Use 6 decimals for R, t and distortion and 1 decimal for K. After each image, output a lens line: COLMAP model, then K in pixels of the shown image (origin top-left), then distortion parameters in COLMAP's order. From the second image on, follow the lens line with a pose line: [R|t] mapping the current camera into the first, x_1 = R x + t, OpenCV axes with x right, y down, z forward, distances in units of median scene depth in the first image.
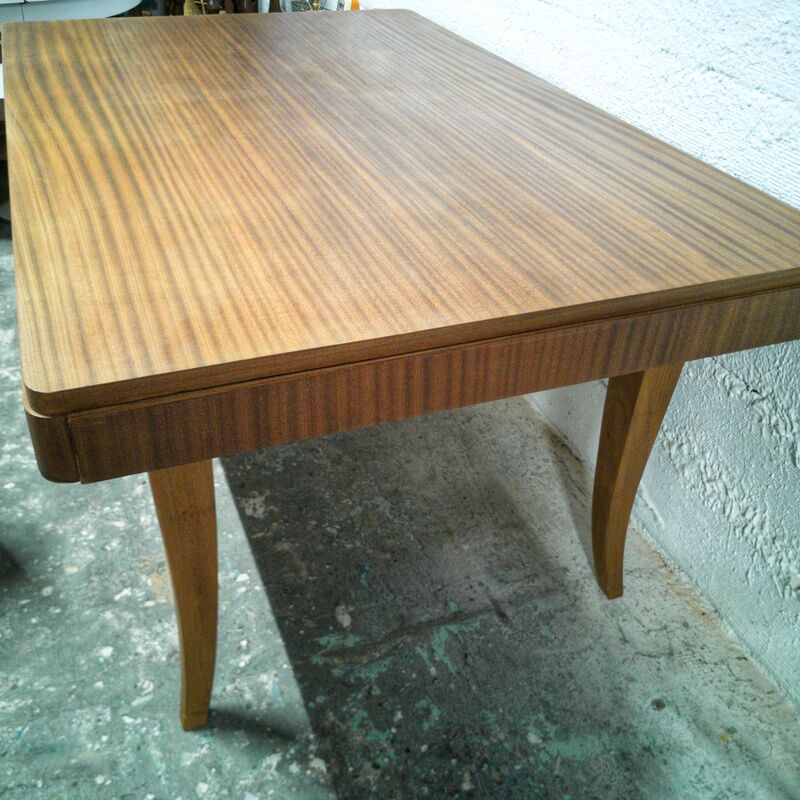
lens RADIAL K [[819.4, 0, 400.0], [0, 819.4, 400.0], [0, 0, 1]] dist [0.066082, -0.151875]
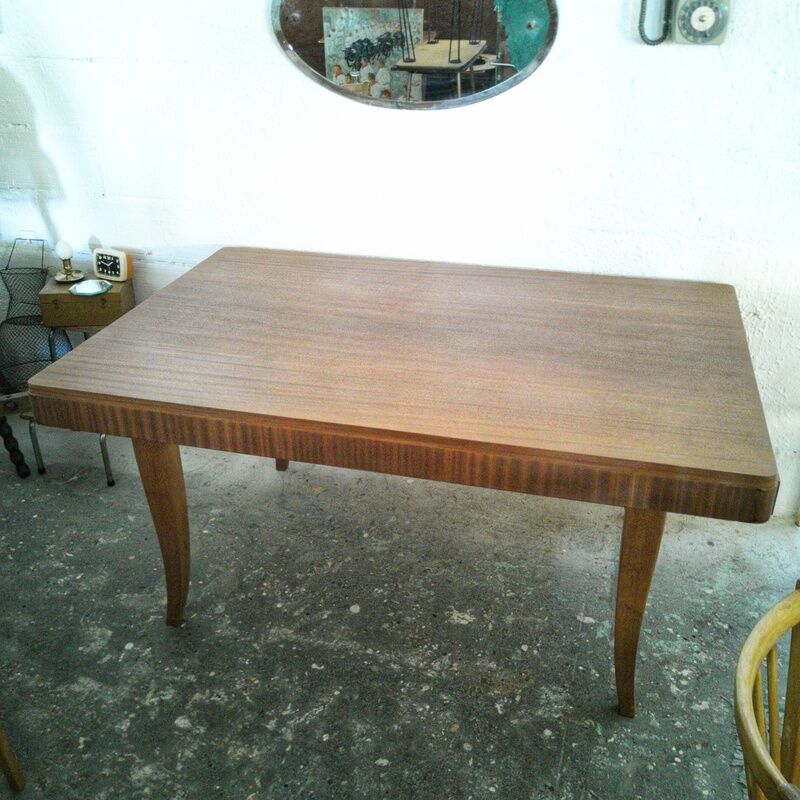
lens RADIAL K [[802.0, 0, 400.3], [0, 802.0, 432.9], [0, 0, 1]] dist [0.079111, -0.164990]
pose [[0.597011, -0.447880, 0.665569, -1.183669], [0.494555, 0.858717, 0.134241, -0.426648], [-0.631659, 0.249017, 0.734164, 0.047862]]
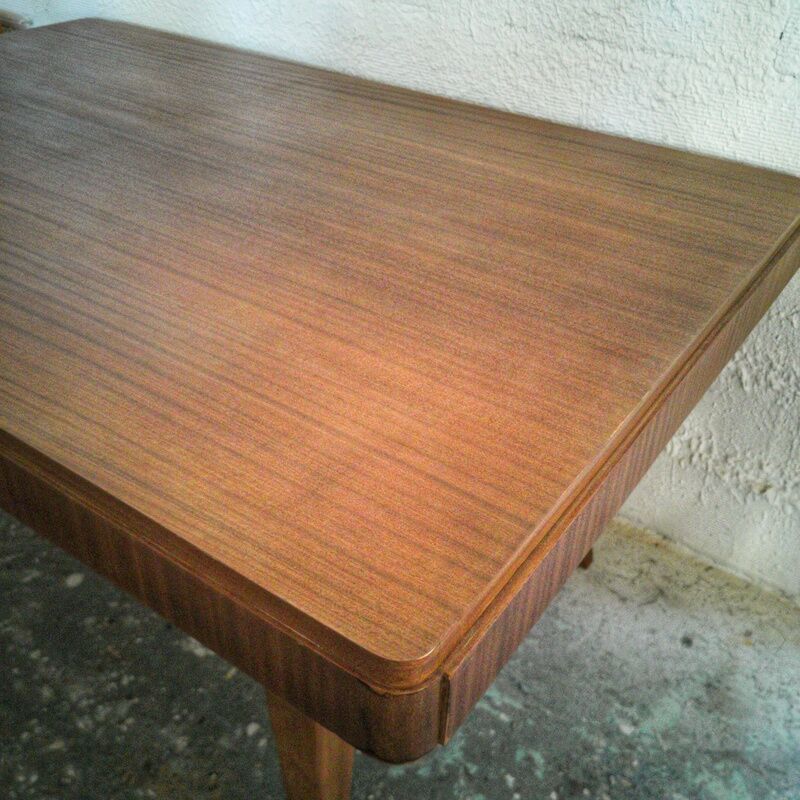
lens RADIAL K [[802.0, 0, 400.3], [0, 802.0, 432.9], [0, 0, 1]] dist [0.079111, -0.164990]
pose [[0.839809, -0.347100, 0.417424, -0.338621], [0.320192, 0.937617, 0.135467, -0.143365], [-0.438405, 0.019889, 0.898557, 0.214578]]
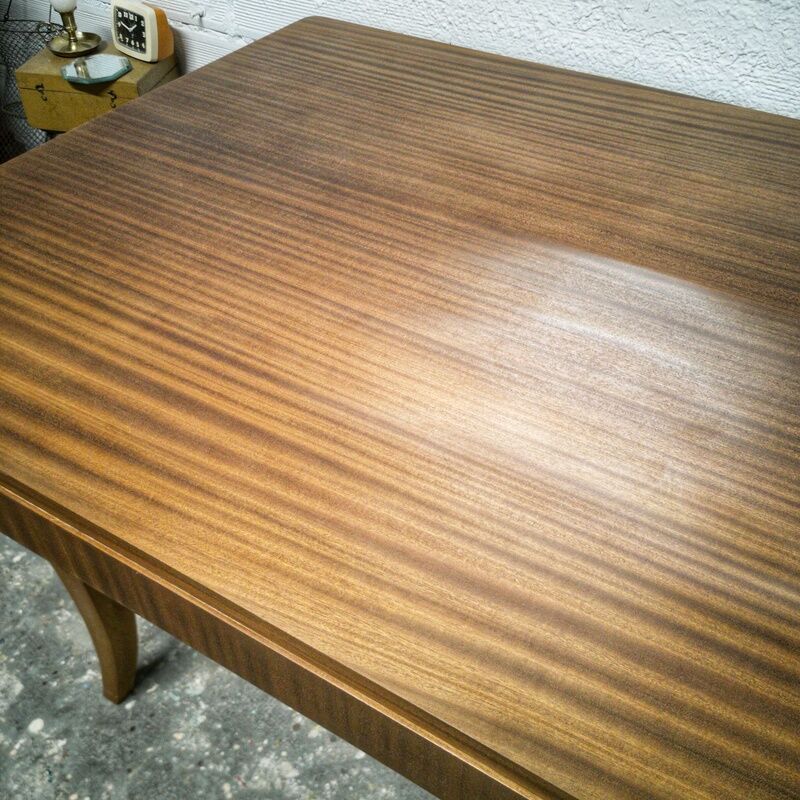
lens RADIAL K [[802.0, 0, 400.3], [0, 802.0, 432.9], [0, 0, 1]] dist [0.079111, -0.164990]
pose [[0.808121, -0.450521, 0.379435, -0.518939], [0.378467, 0.890766, 0.251591, -0.499906], [-0.451335, -0.059713, 0.890355, 0.606710]]
